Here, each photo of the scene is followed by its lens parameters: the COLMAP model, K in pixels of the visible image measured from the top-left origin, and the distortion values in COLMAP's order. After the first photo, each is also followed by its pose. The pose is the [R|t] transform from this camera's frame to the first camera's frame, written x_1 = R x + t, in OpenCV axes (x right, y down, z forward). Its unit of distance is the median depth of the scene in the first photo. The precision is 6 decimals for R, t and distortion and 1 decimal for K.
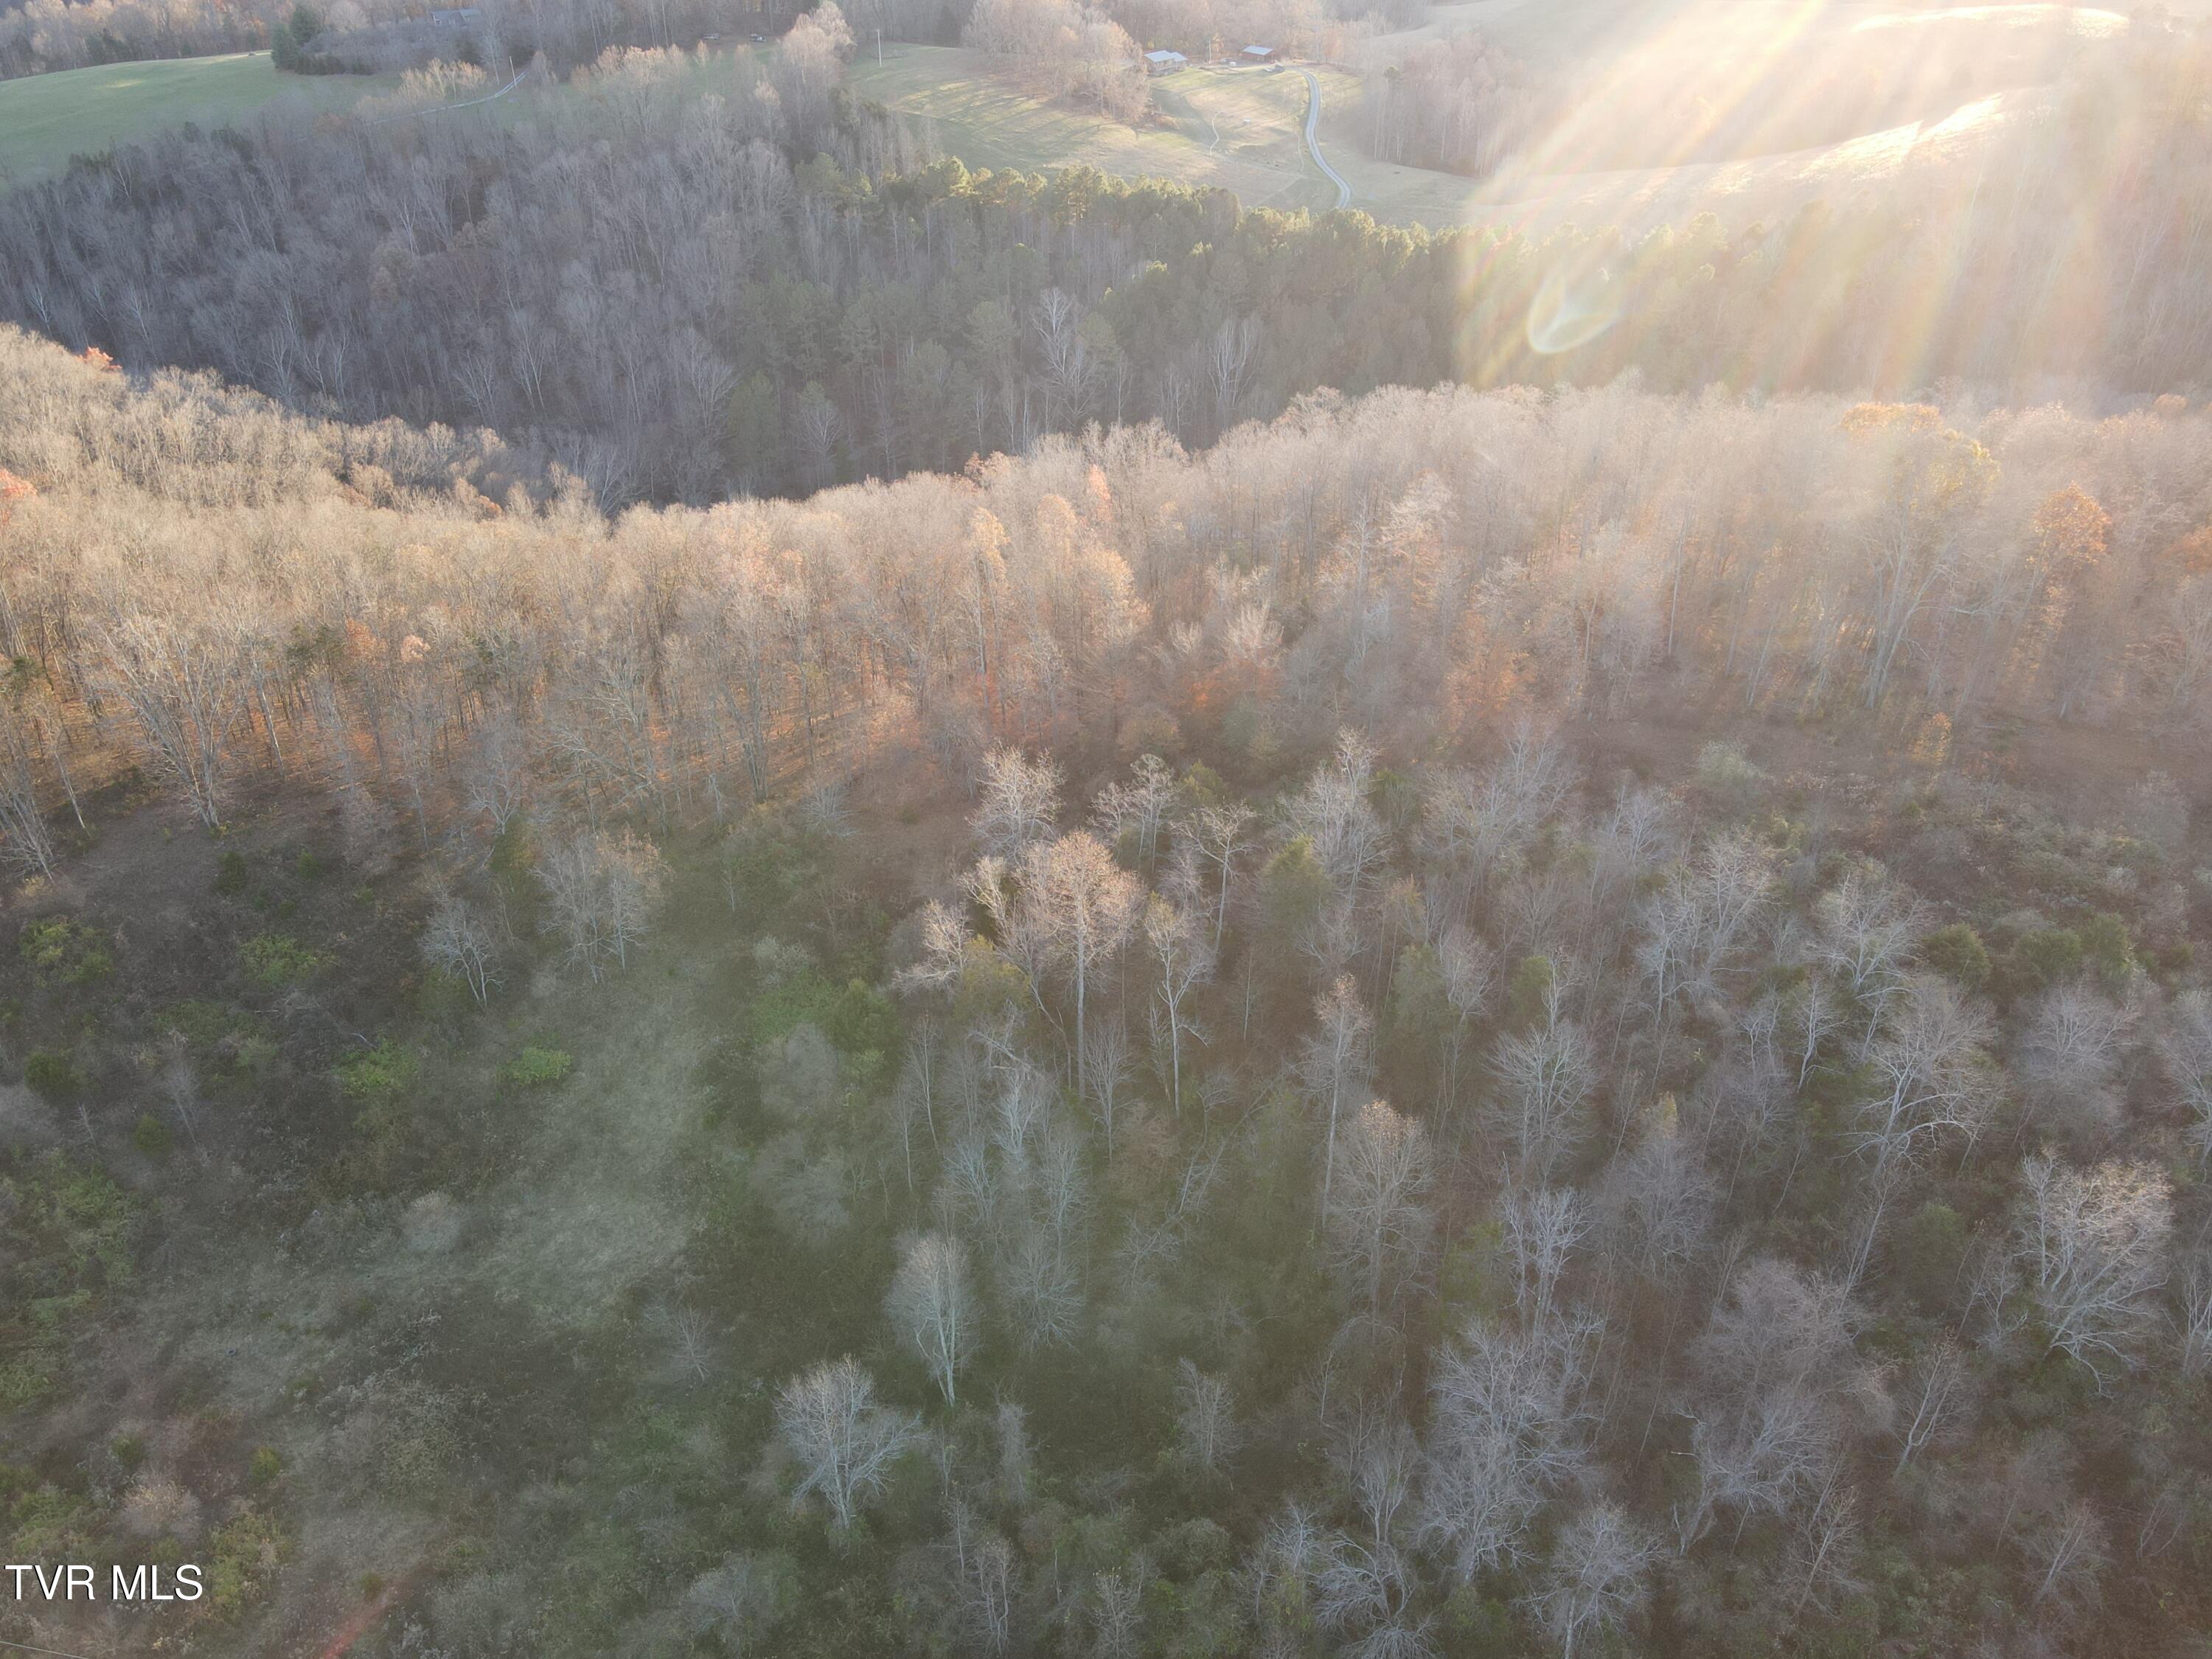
lens RADIAL K [[1605.9, 0, 1106.0], [0, 1605.9, 829.5], [0, 0, 1]] dist [0.002816, -0.000252]
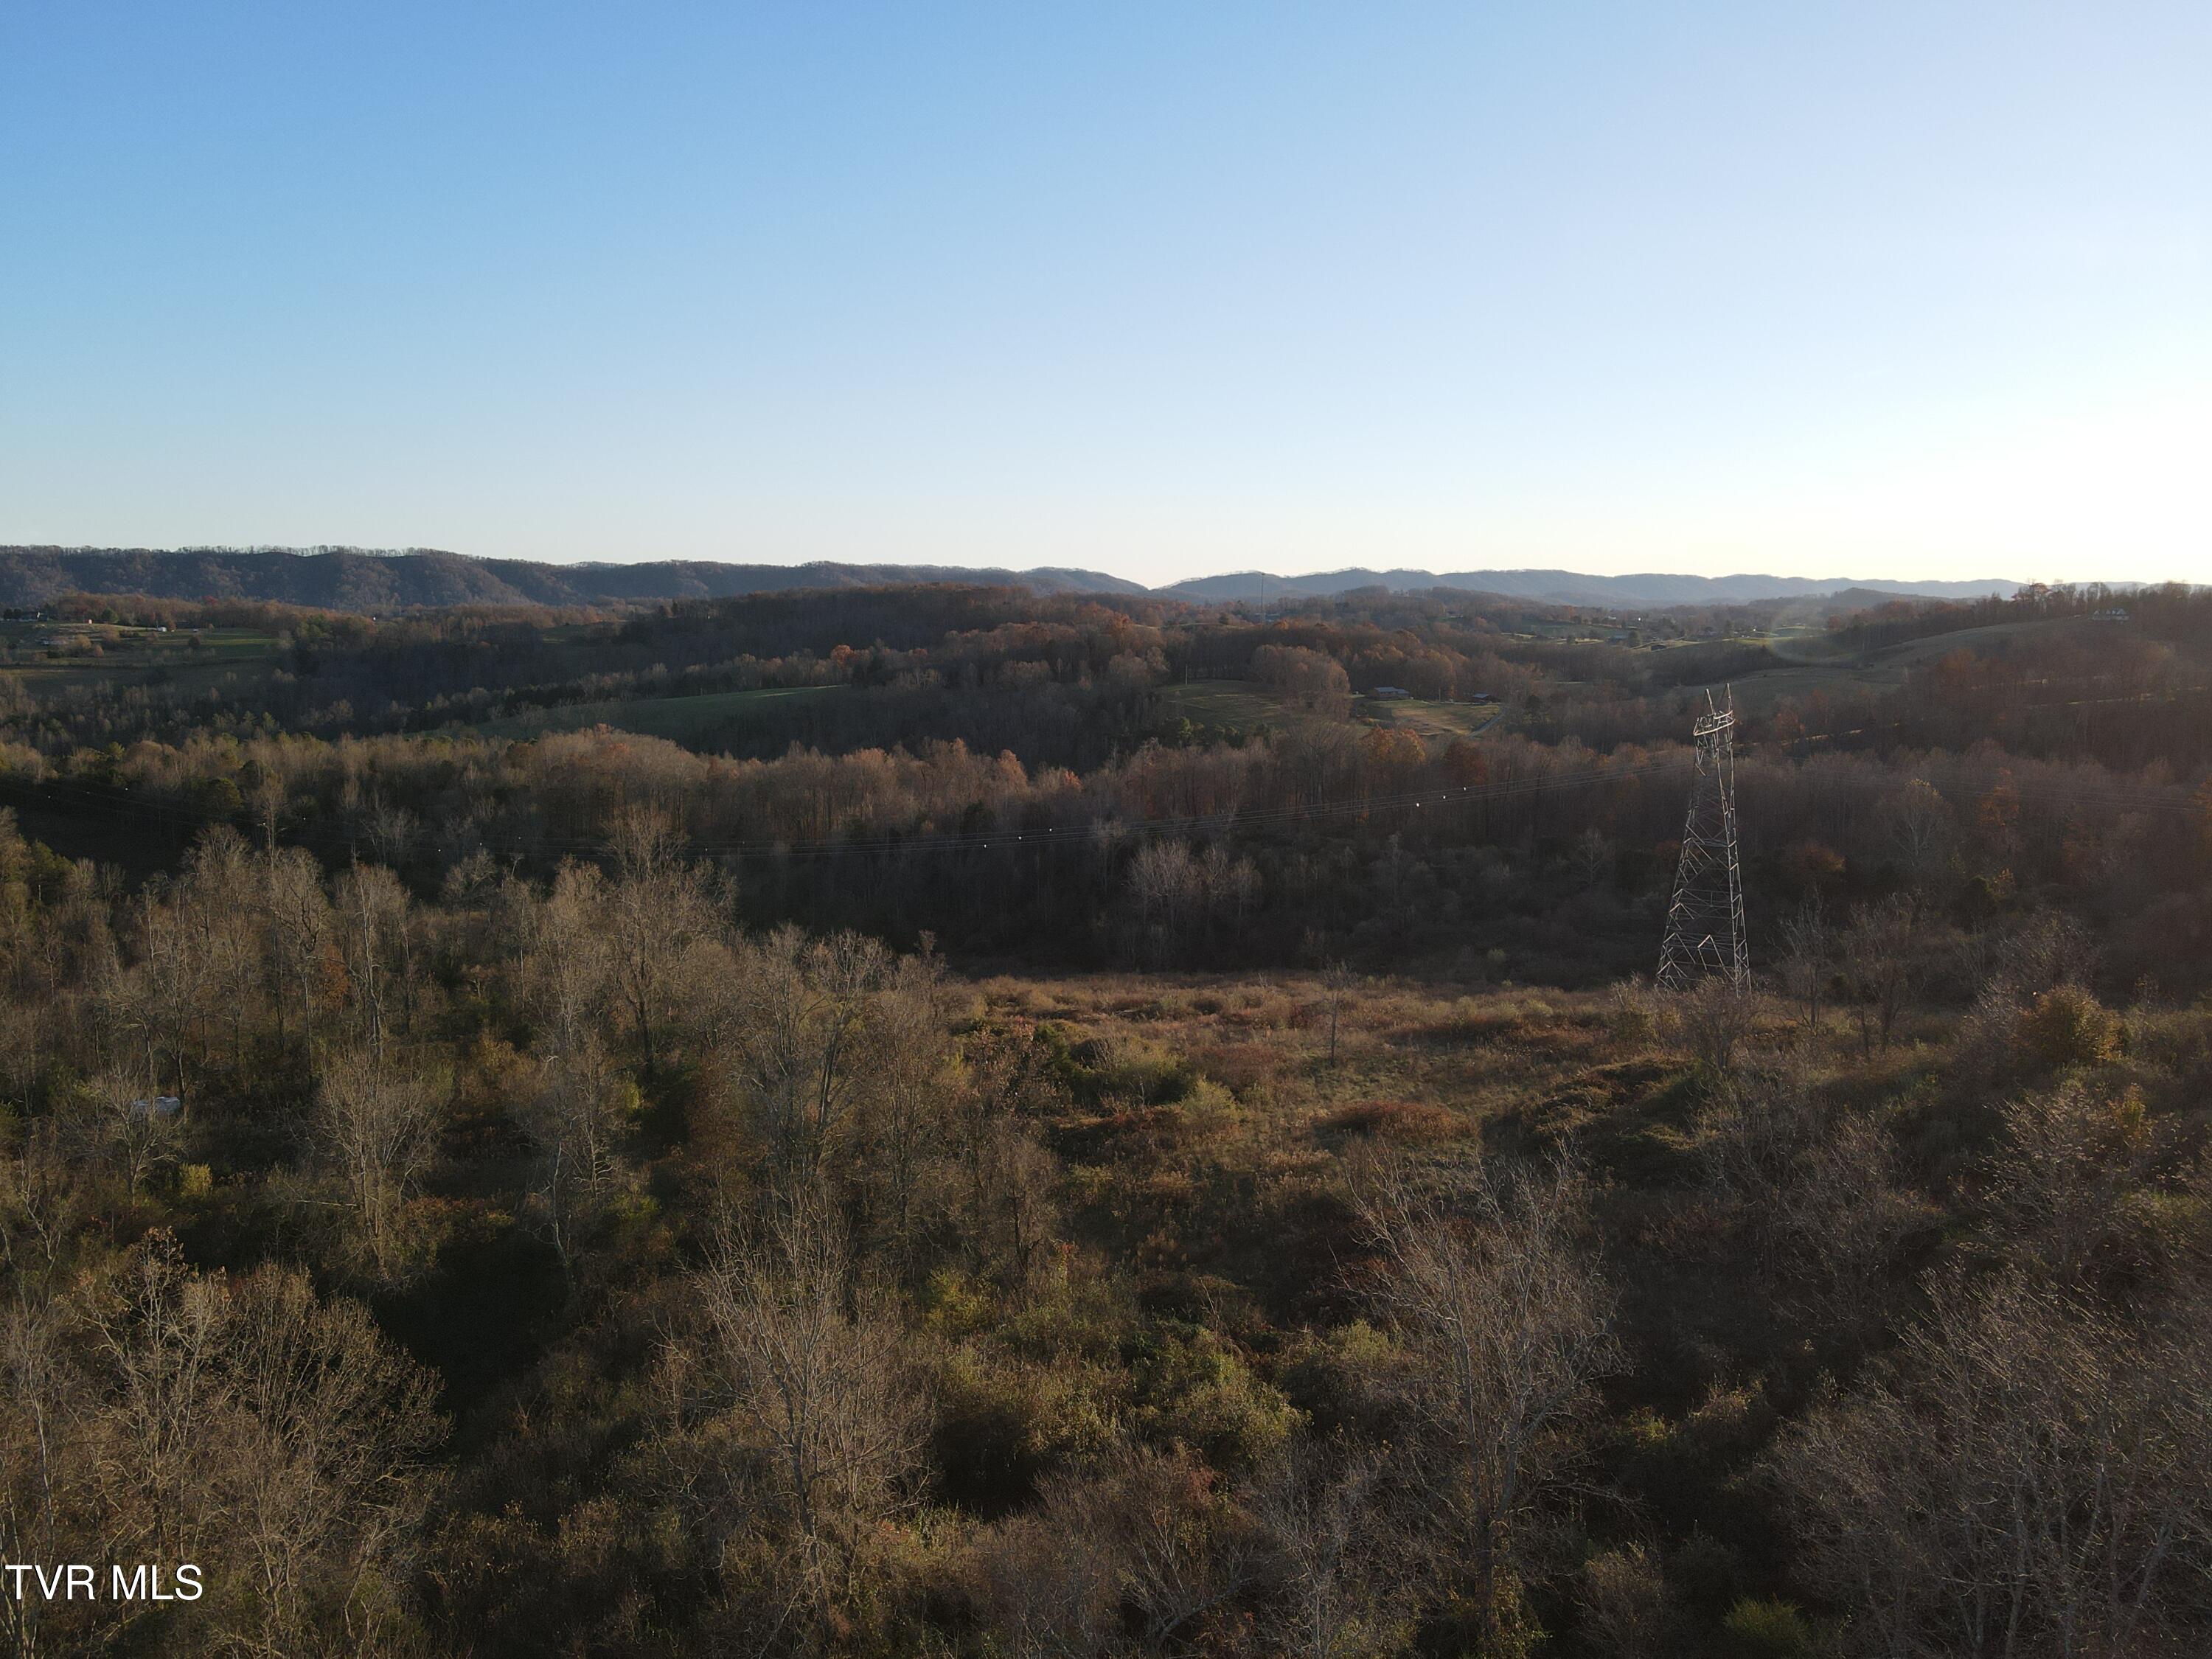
lens RADIAL K [[1576.5, 0, 1119.9], [0, 1576.5, 856.4], [0, 0, 1]] dist [-0.038299, 0.070297]
pose [[0.945001, 0.045634, -0.323870, 0.373067], [-0.171085, 0.912912, -0.370570, 0.322032], [0.278754, 0.405598, 0.870509, -0.364923]]
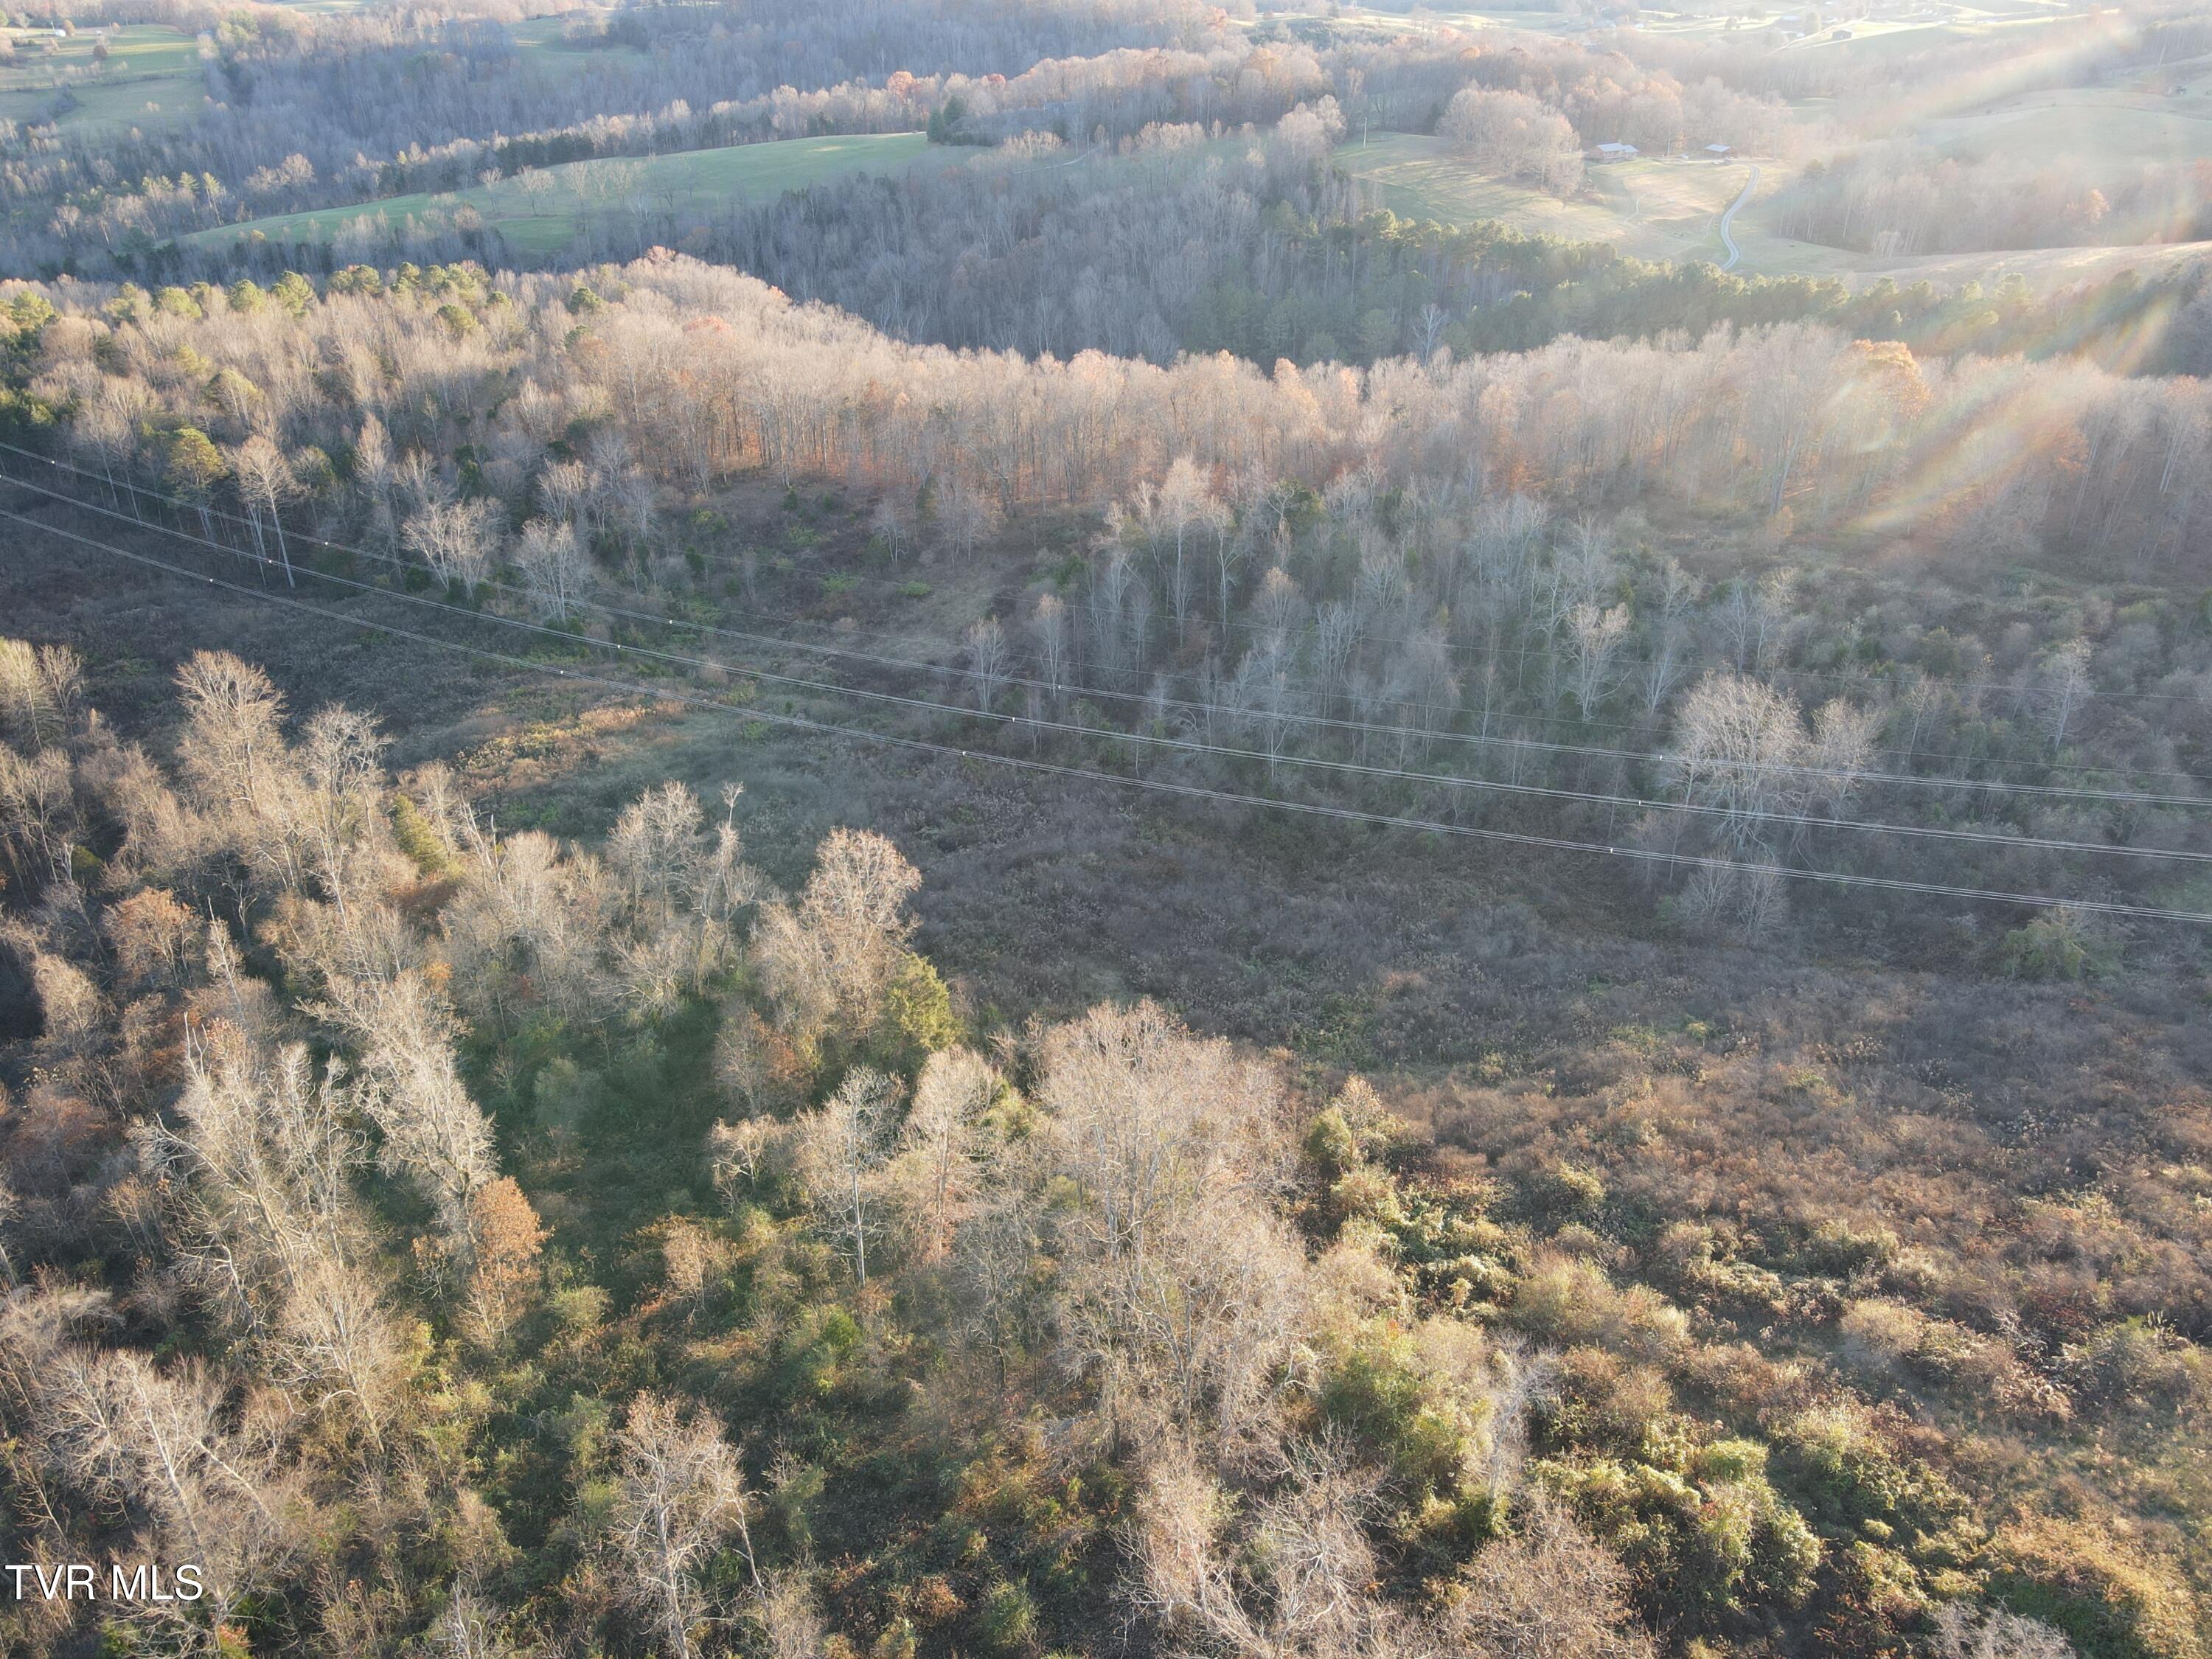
lens RADIAL K [[1569.8, 0, 1106.0], [0, 1569.8, 829.5], [0, 0, 1]] dist [0.035216, -0.030057]
pose [[0.939556, 0.155486, -0.305056, 0.155353], [-0.173809, 0.984203, -0.033676, 0.150166], [0.295001, 0.084662, 0.951739, -0.222876]]
